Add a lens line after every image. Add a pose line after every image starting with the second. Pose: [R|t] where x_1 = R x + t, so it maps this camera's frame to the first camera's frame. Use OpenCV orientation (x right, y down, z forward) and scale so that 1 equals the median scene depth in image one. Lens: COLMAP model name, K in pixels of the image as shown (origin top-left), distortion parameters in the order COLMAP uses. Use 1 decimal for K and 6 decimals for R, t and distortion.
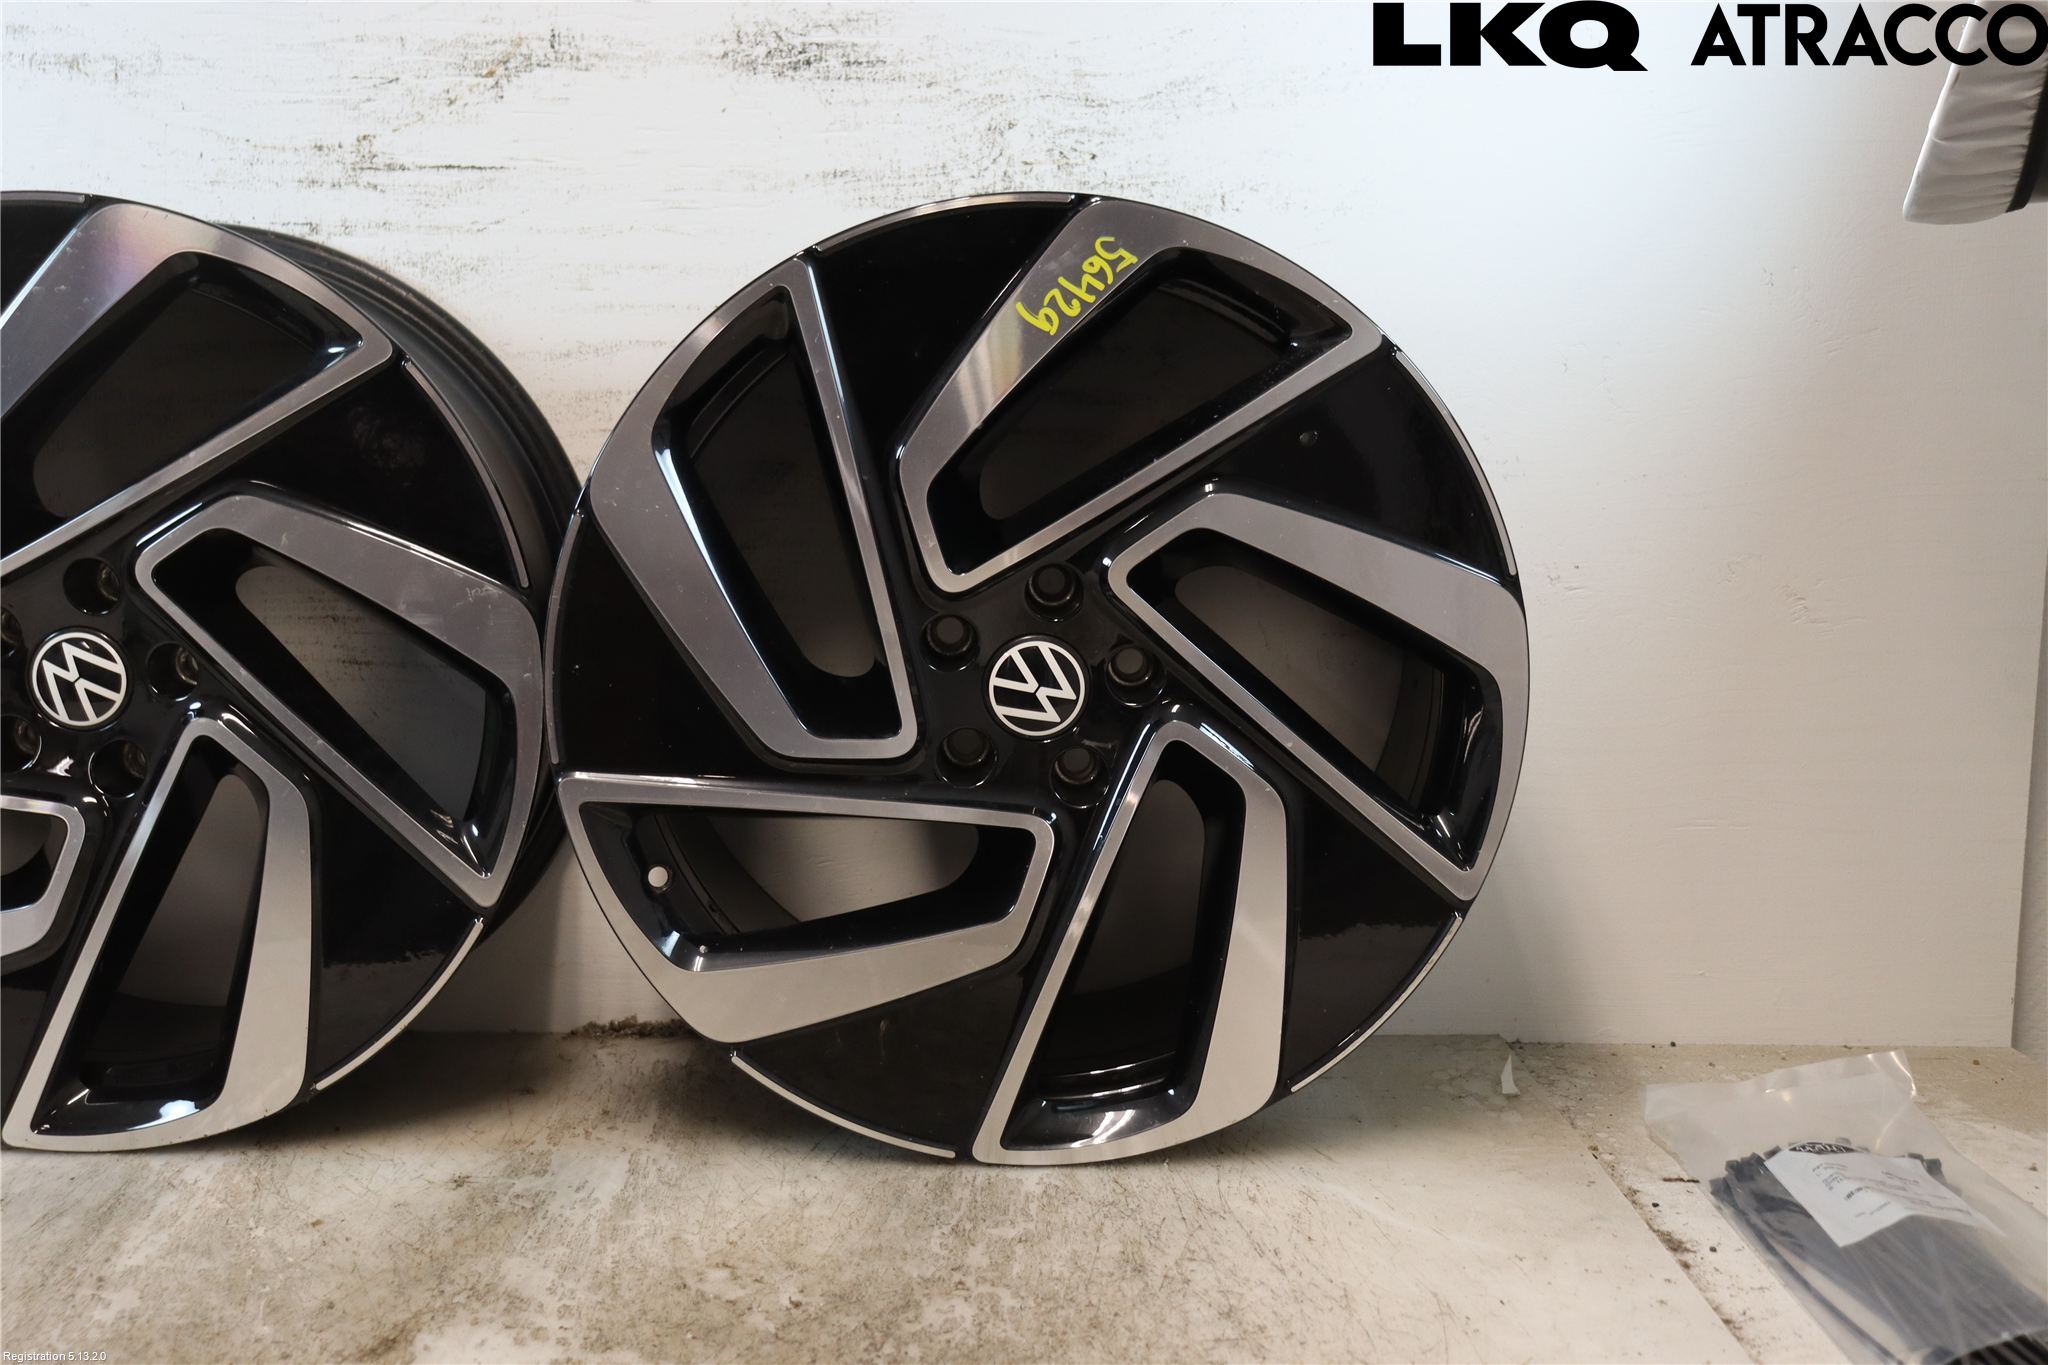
lens RADIAL K [[2336.8, 0, 1015.9], [0, 2336.8, 690.6], [0, 0, 1]] dist [-0.077936, 0.242545]
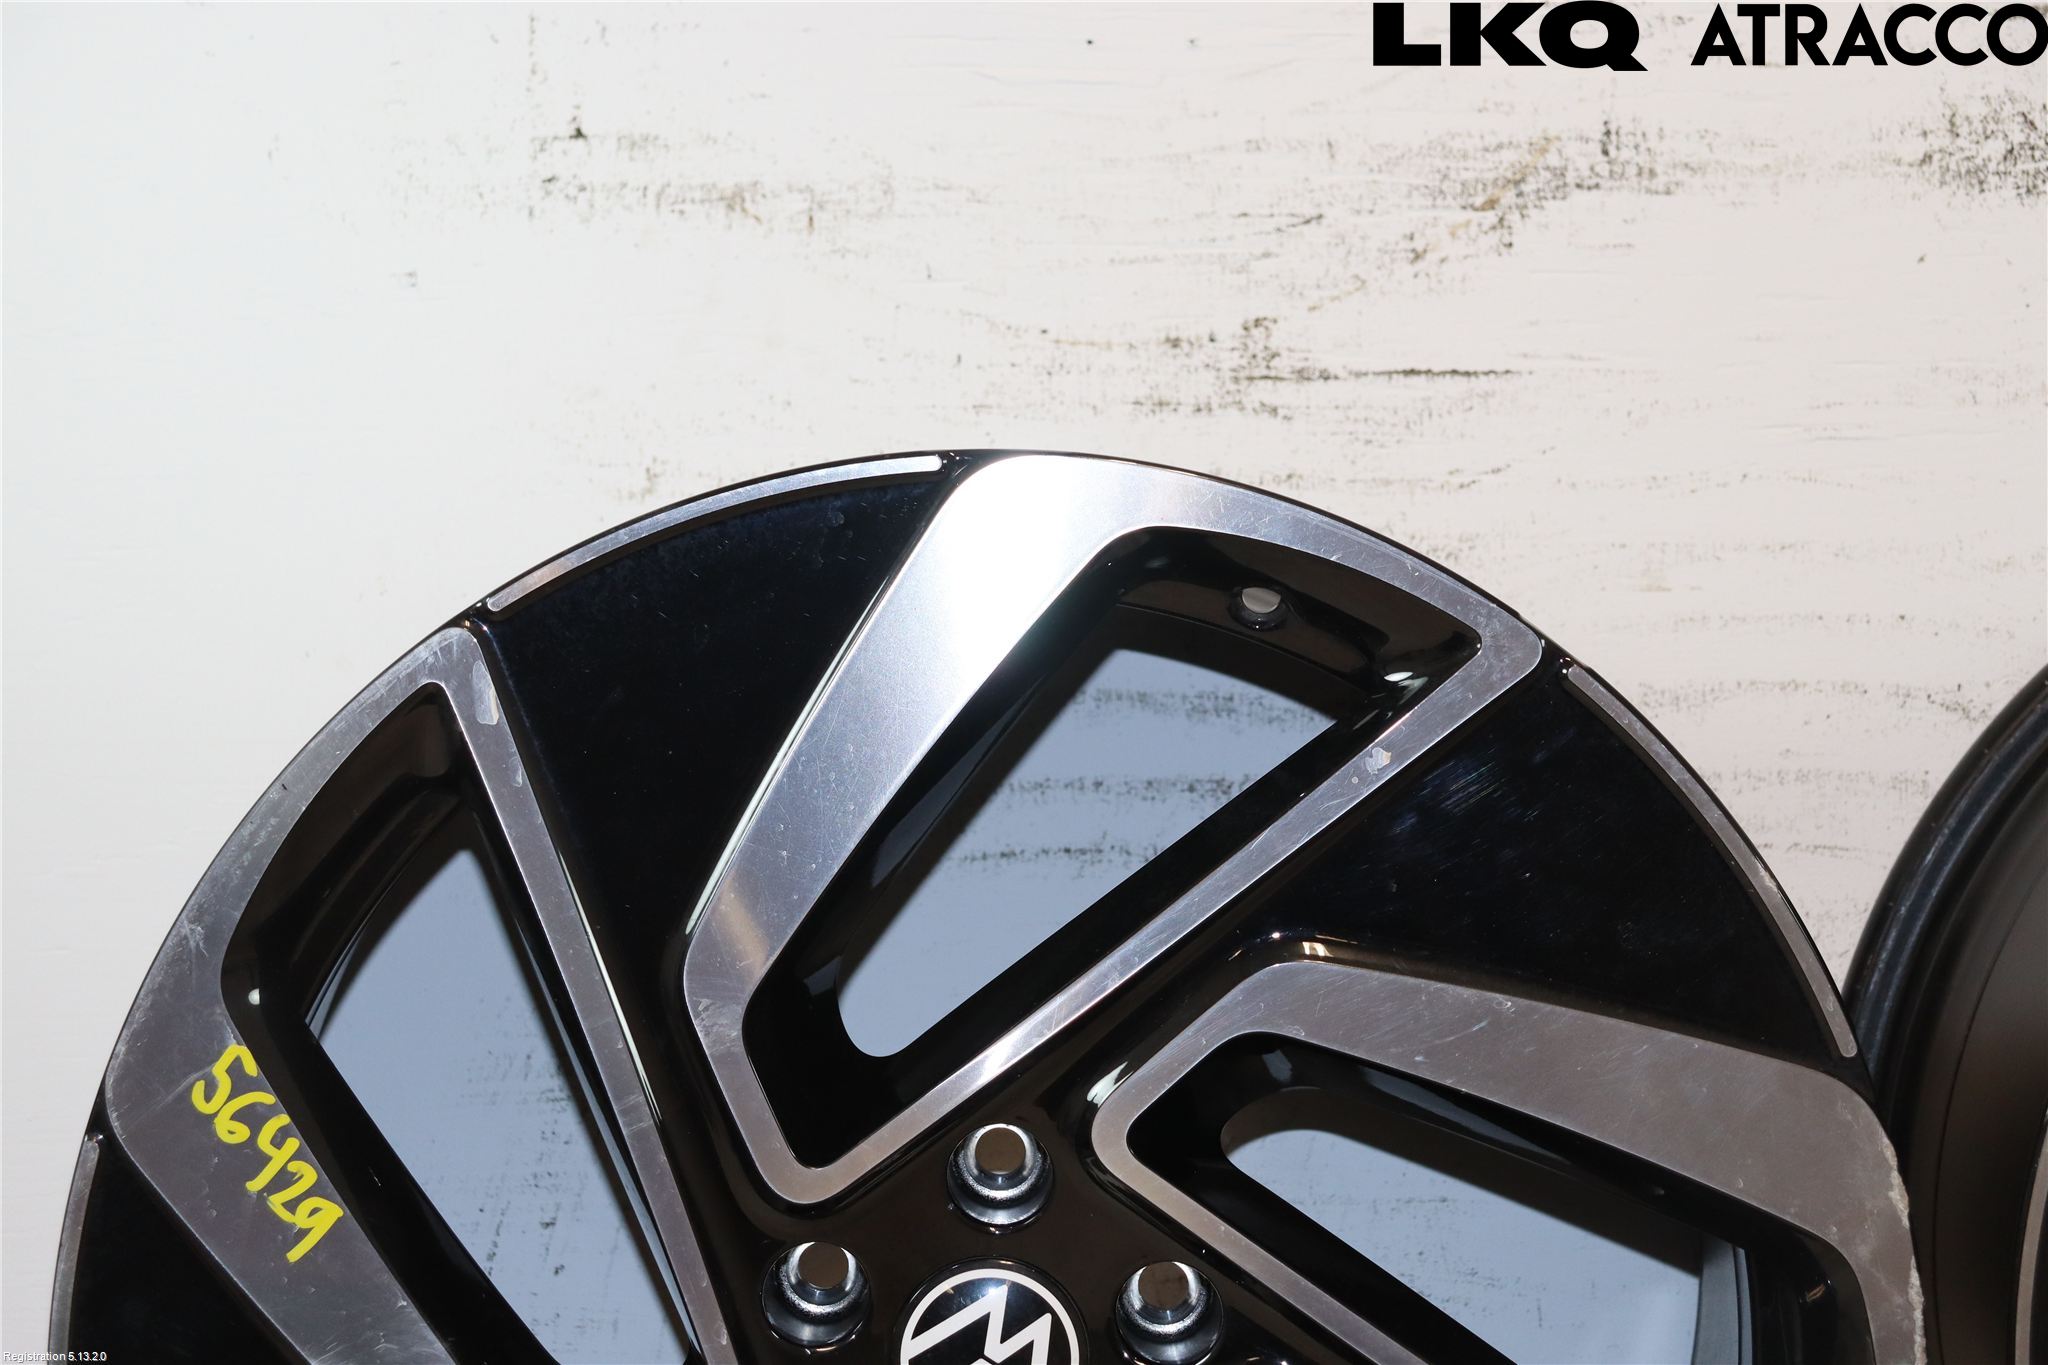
lens RADIAL K [[3859.8, 0, 1022.7], [0, 3859.8, 690.6], [0, 0, 1]] dist [0.187754, 0.563221]
pose [[0.999862, -0.016636, -0.000246, -0.339160], [0.016505, 0.993676, -0.111068, -0.051282], [0.002092, 0.111048, 0.993813, 0.101039]]
